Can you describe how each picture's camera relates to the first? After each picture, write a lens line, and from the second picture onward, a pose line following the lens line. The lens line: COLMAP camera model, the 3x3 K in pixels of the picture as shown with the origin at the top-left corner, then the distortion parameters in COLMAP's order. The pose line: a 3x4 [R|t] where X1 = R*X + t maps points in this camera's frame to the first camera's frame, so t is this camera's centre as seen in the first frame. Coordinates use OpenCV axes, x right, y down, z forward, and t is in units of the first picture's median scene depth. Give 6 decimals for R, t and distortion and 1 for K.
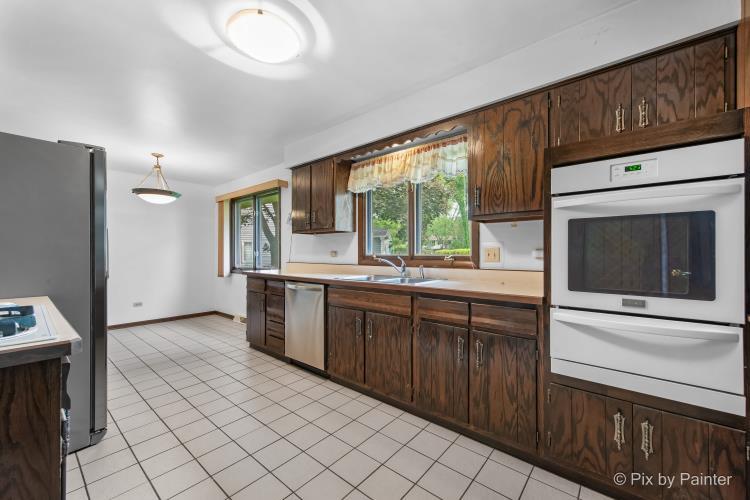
lens RADIAL K [[300.5, 0, 376.0], [0, 300.5, 253.0], [0, 0, 1]] dist [0.013177, -0.000469]
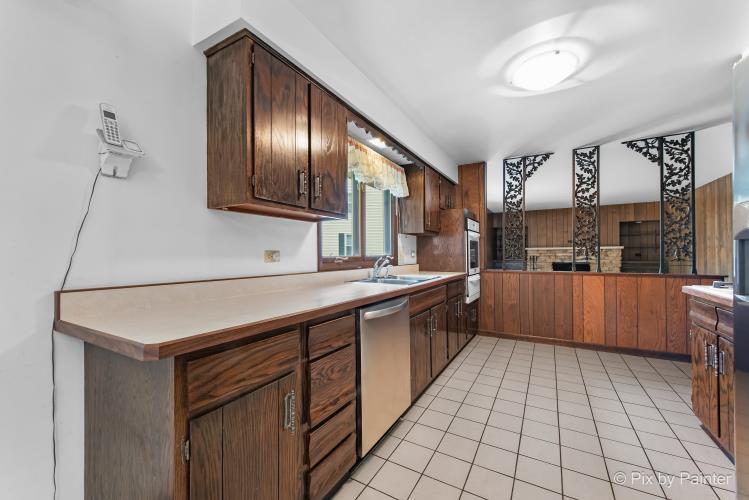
lens RADIAL K [[300.1, 0, 375.5], [0, 300.1, 253.0], [0, 0, 1]] dist [0.013177, -0.000469]
pose [[-0.184027, 0.006294, 0.982901, -0.805978], [0.007432, 0.999960, -0.005012, 0.001025], [-0.982893, 0.006382, -0.184067, 1.068629]]
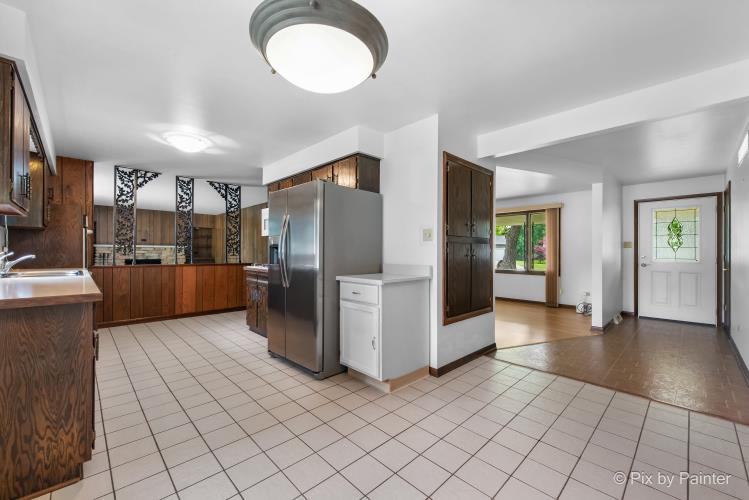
lens RADIAL K [[300.1, 0, 375.5], [0, 300.1, 253.0], [0, 0, 1]] dist [0.013177, -0.000469]
pose [[-0.995691, -0.007117, 0.092461, -1.022376], [-0.006908, 0.999973, 0.002587, 0.001249], [-0.092477, 0.001937, -0.995713, 1.641644]]
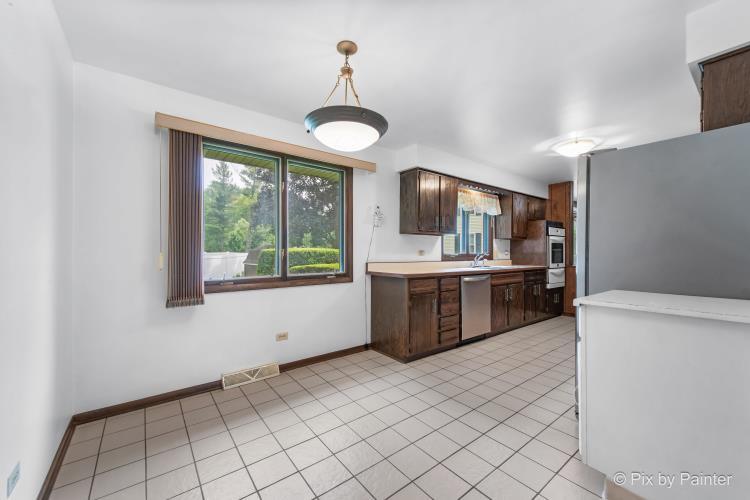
lens RADIAL K [[295.6, 0, 375.0], [0, 295.6, 250.0], [0, 0, 1]] dist [-0.001420, -0.000177]
pose [[0.201117, 0.008860, 0.979527, -1.491177], [-0.002717, 0.999960, -0.008487, 0.001900], [-0.979563, -0.000955, 0.201133, 1.100286]]
